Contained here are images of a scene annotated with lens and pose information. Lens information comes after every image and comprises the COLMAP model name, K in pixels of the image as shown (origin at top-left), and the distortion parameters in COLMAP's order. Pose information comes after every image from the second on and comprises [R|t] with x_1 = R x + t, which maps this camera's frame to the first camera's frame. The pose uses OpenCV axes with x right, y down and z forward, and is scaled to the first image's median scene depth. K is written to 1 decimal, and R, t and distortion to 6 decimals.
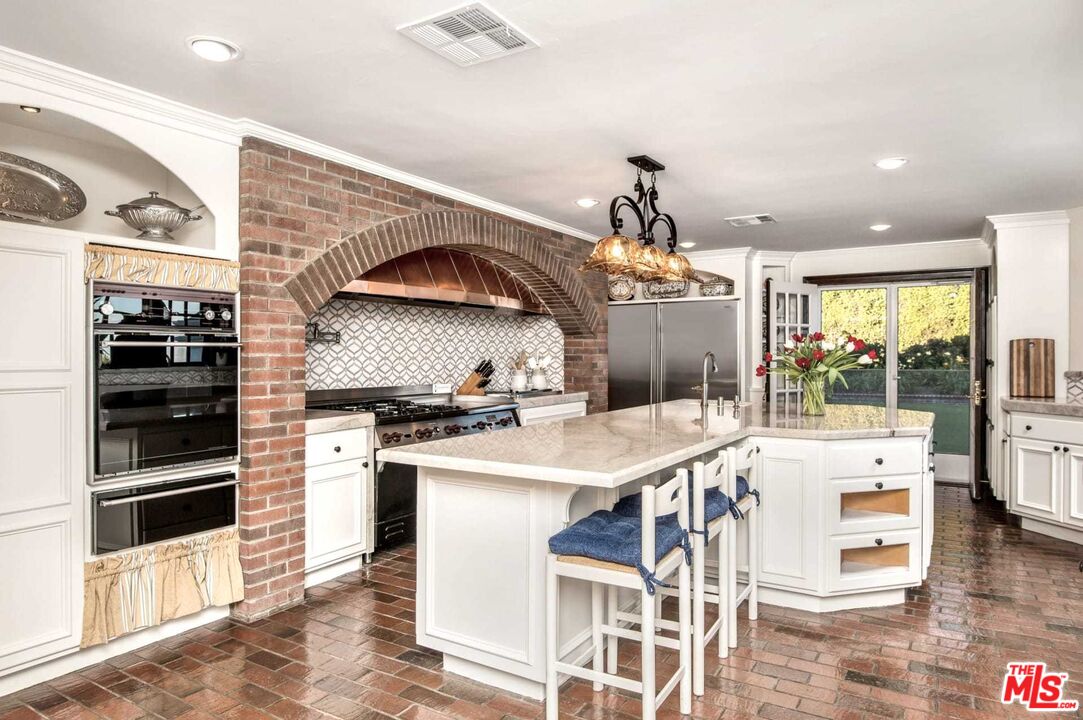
lens RADIAL K [[607.0, 0, 541.5], [0, 607.0, 360.0], [0, 0, 1]] dist [0.000520, 0.000203]
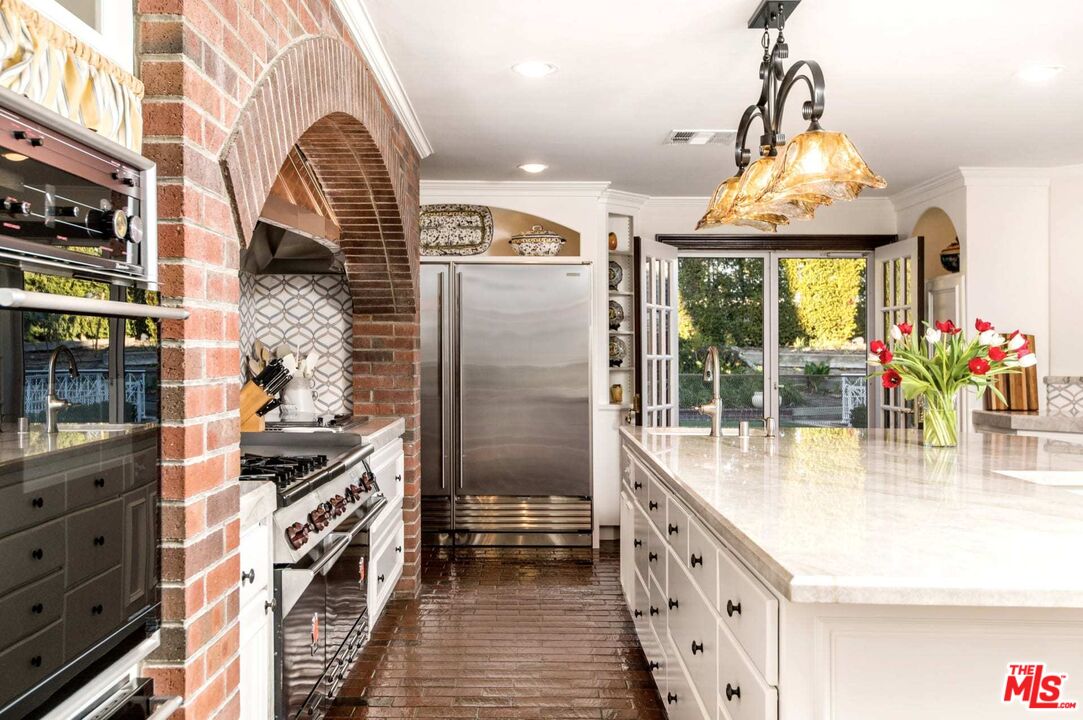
lens RADIAL K [[981.8, 0, 541.5], [0, 981.8, 360.0], [0, 0, 1]] dist [0.004346, 0.003280]
pose [[0.871171, 0.003967, 0.490964, -0.247704], [-0.004015, 0.999991, -0.000956, 0.000603], [-0.490964, -0.001138, 0.871179, 0.165344]]
